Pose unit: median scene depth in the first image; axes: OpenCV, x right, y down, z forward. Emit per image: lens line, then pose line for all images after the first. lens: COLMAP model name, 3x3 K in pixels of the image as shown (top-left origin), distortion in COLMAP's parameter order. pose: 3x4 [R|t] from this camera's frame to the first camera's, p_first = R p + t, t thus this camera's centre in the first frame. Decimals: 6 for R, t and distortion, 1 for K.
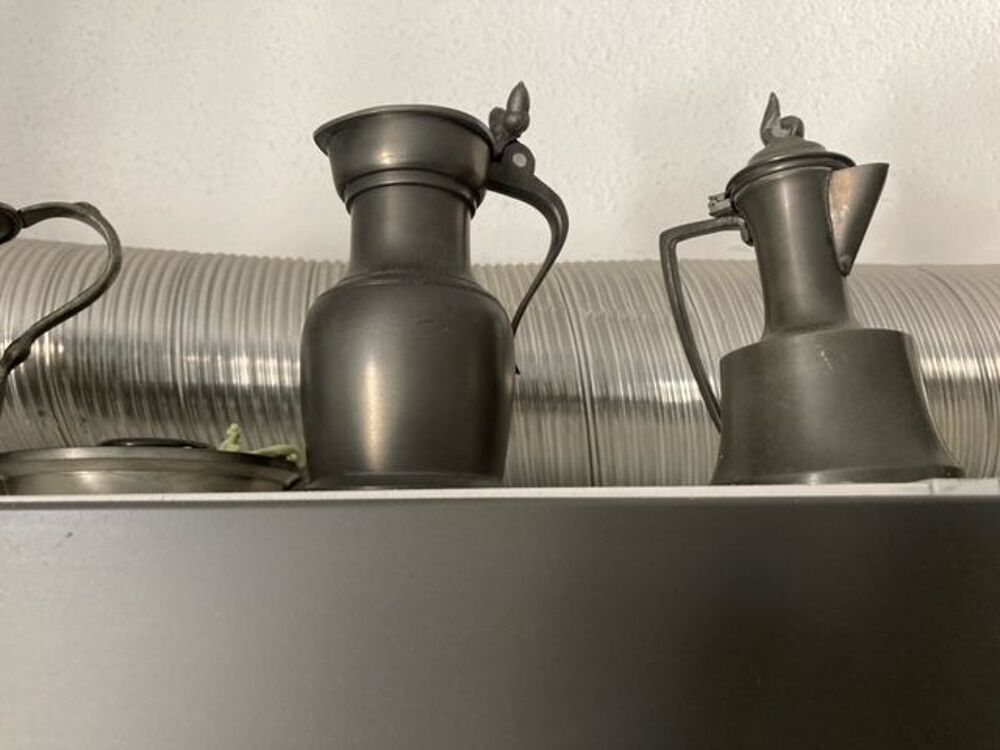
lens RADIAL K [[878.0, 0, 500.0], [0, 878.0, 375.0], [0, 0, 1]] dist [-0.001116, -0.001404]
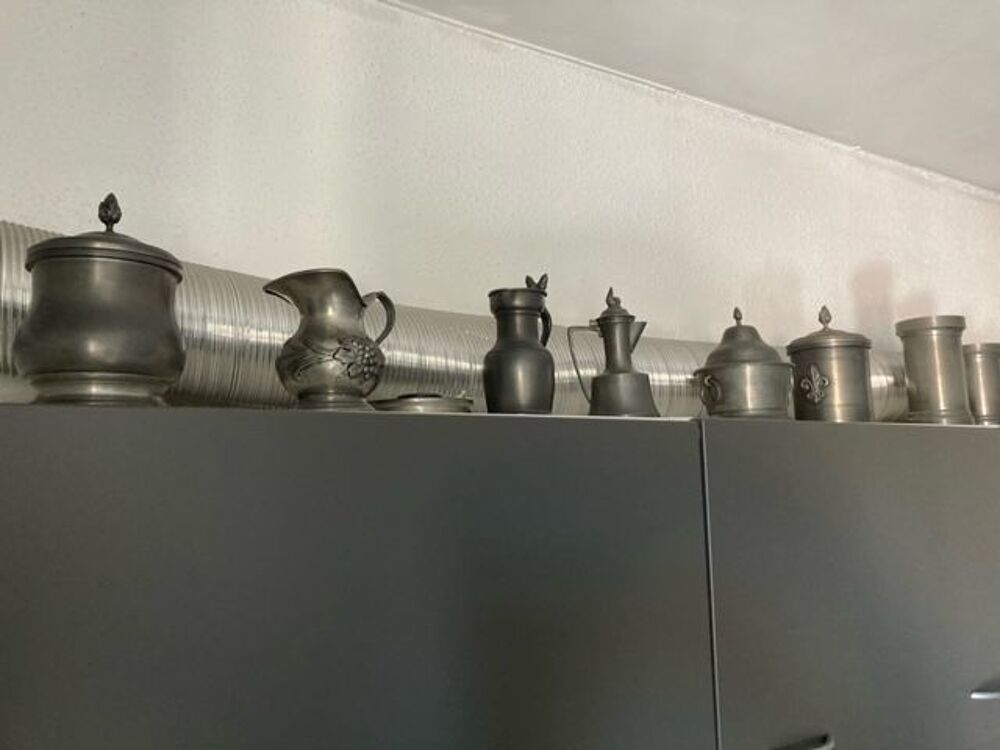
lens RADIAL K [[878.0, 0, 500.0], [0, 878.0, 375.0], [0, 0, 1]] dist [-0.001116, -0.001404]
pose [[0.852423, 0.060336, 0.519360, -1.691238], [-0.105383, 0.992760, 0.057632, -0.168626], [-0.512123, -0.103858, 0.852610, -1.528920]]
